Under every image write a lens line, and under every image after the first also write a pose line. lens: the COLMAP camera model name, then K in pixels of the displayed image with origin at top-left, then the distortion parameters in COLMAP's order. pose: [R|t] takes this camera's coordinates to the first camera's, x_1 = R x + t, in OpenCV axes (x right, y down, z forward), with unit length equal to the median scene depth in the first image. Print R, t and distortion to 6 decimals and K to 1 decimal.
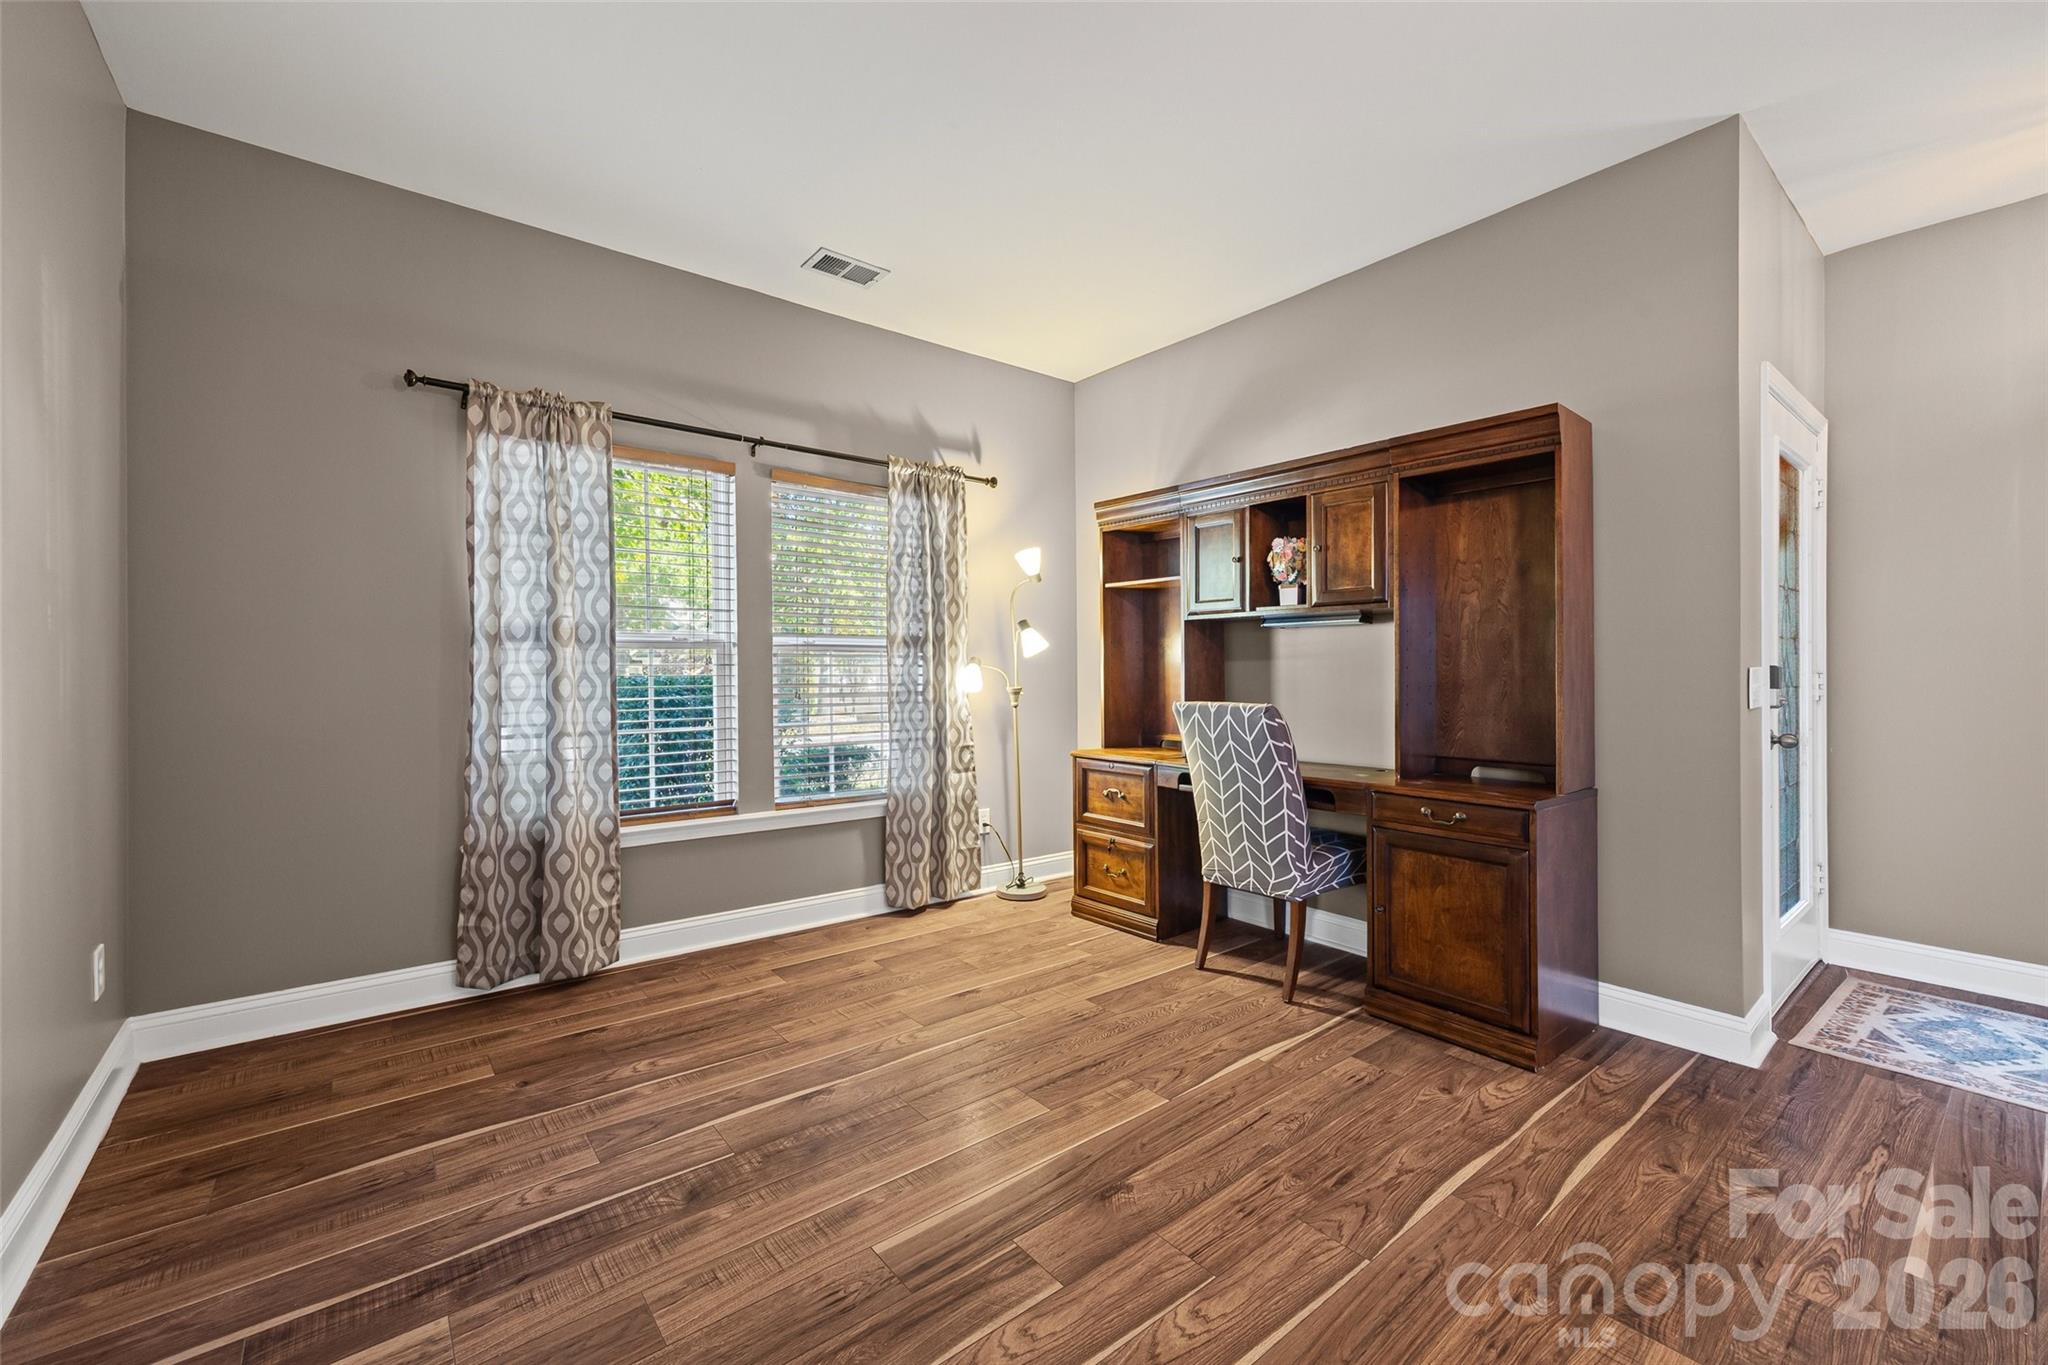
lens RADIAL K [[817.9, 0, 986.7], [0, 817.9, 711.3], [0, 0, 1]] dist [0.002215, -0.001137]
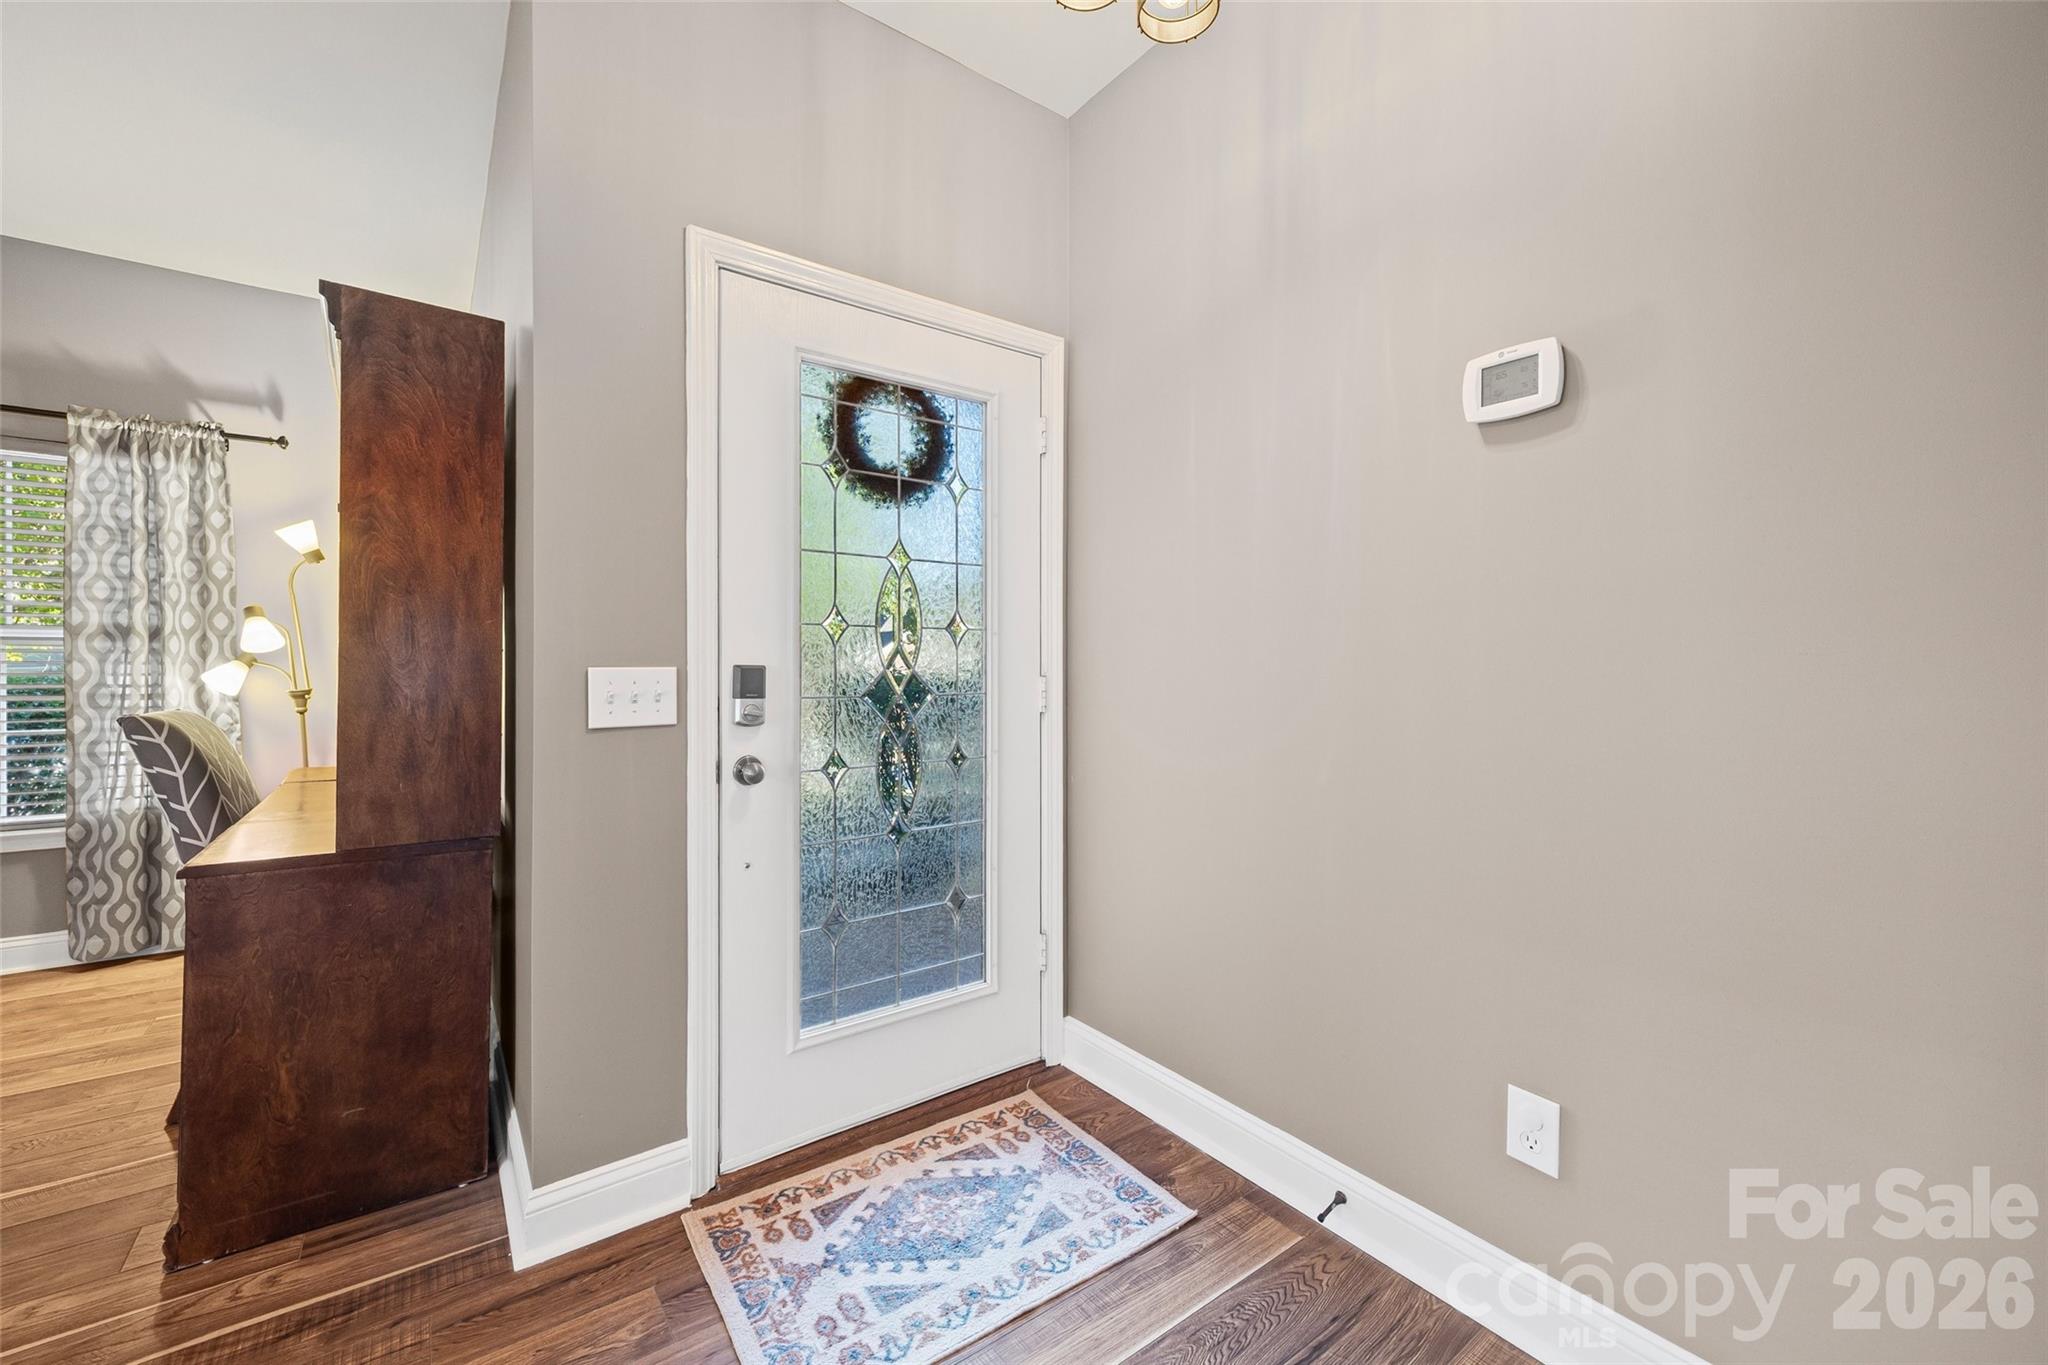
lens RADIAL K [[817.9, 0, 1031.0], [0, 817.9, 671.0], [0, 0, 1]] dist [0.002215, -0.001137]
pose [[0.999749, 0.003910, -0.022069, 0.858554], [-0.005107, 0.998503, -0.054456, -0.004841], [0.021823, 0.054555, 0.998272, 0.207542]]
